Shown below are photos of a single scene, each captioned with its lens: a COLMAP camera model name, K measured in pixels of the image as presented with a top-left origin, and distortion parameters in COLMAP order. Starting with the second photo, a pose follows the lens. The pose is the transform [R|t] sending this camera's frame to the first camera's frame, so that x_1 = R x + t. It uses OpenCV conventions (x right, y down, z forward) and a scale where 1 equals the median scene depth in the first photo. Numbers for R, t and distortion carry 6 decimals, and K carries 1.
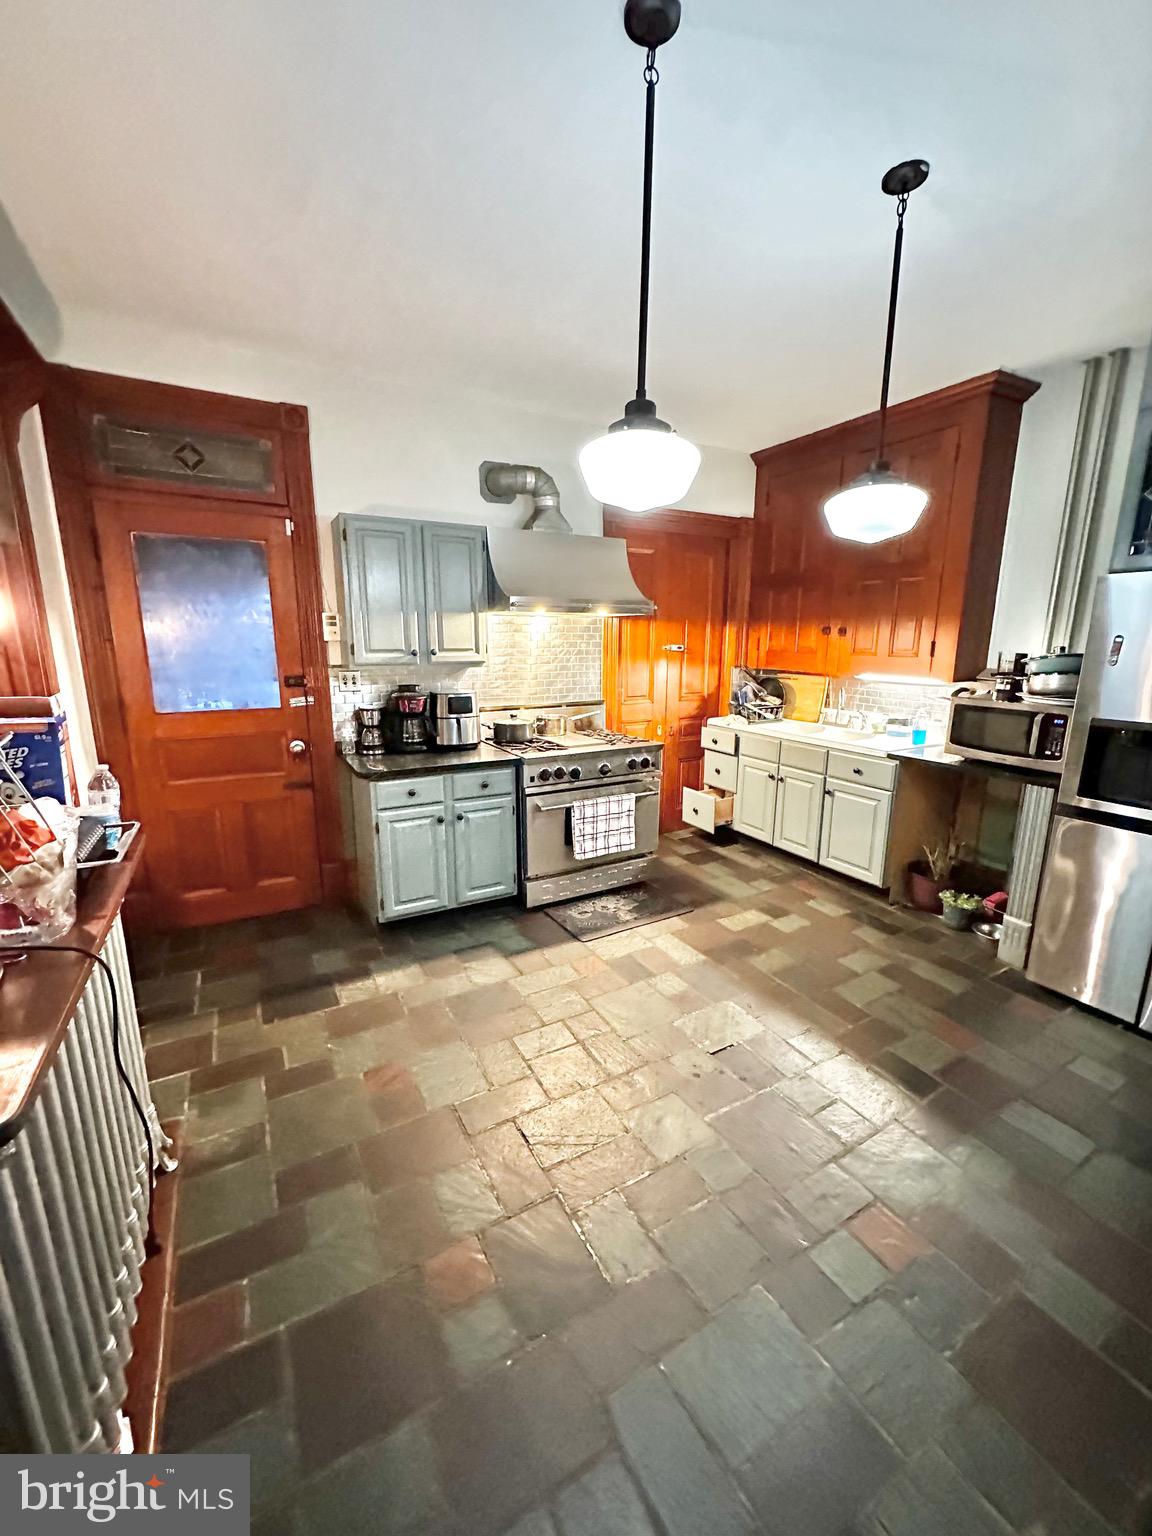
lens RADIAL K [[610.8, 0, 586.1], [0, 610.8, 771.2], [0, 0, 1]] dist [-0.003878, 0.000090]
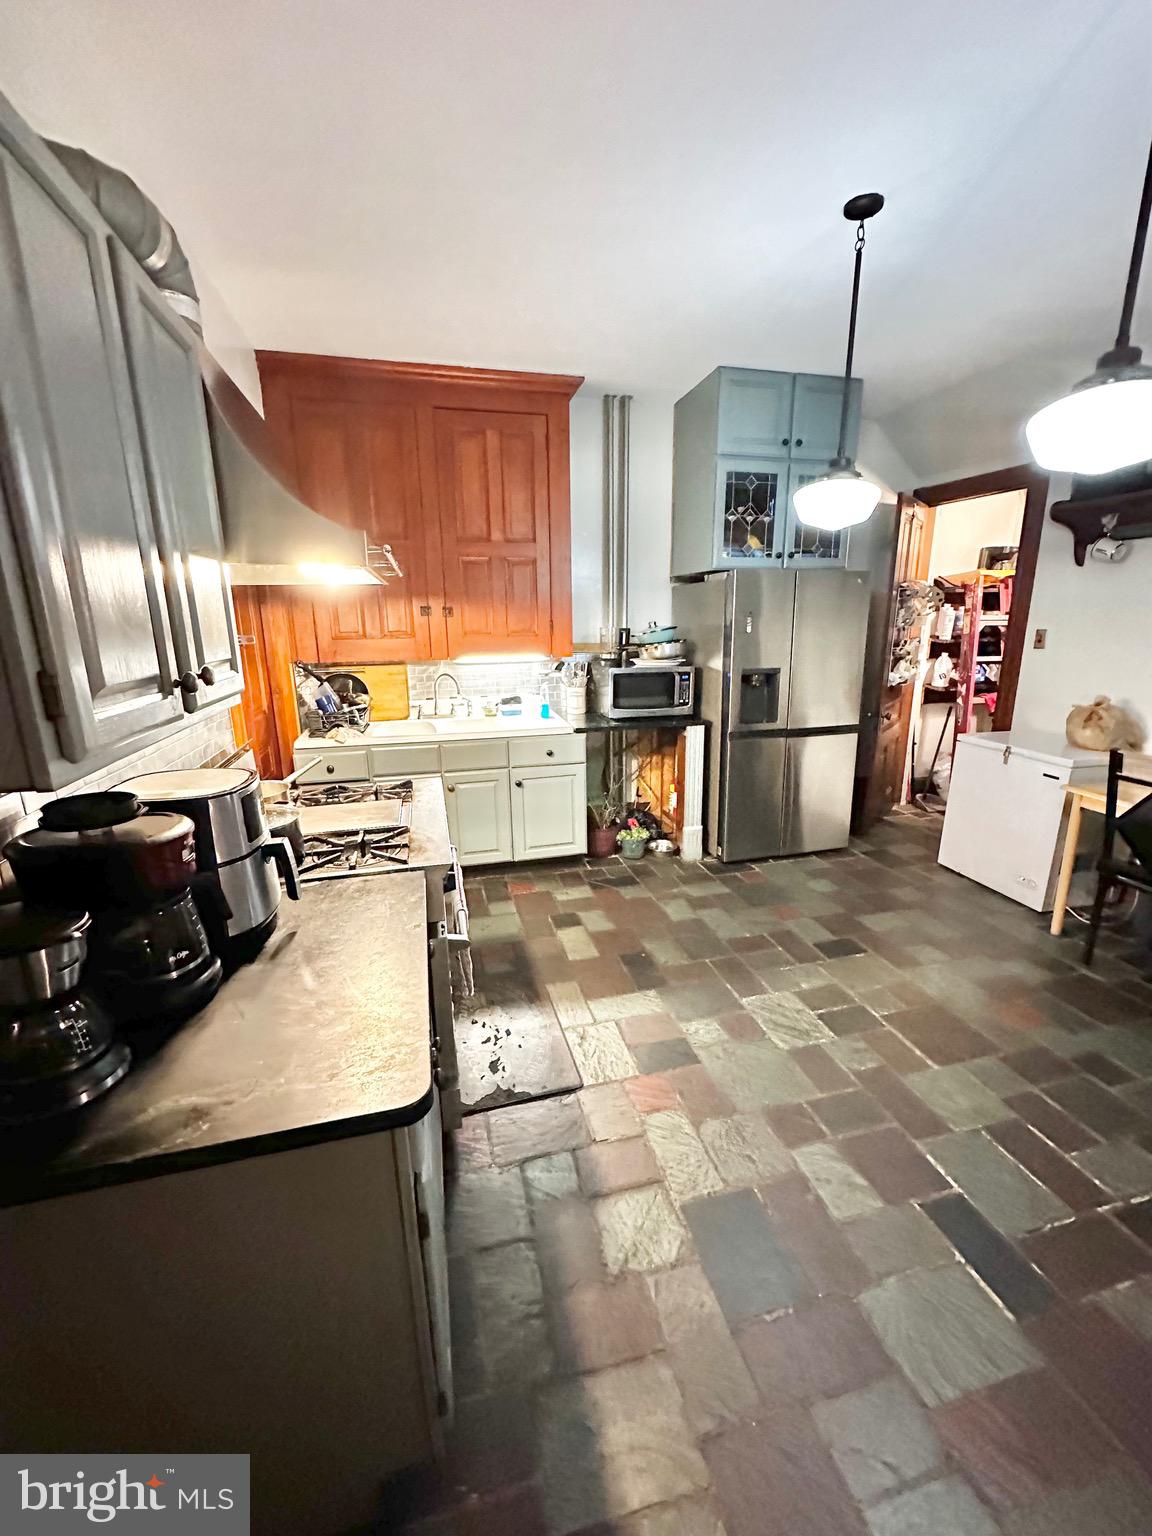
lens RADIAL K [[610.8, 0, 578.9], [0, 610.8, 765.1], [0, 0, 1]] dist [-0.003878, 0.000090]
pose [[0.270013, -0.238304, 0.932901, -0.494283], [0.220591, 0.958429, 0.180978, -0.157445], [-0.937247, 0.156923, 0.311356, 0.684750]]
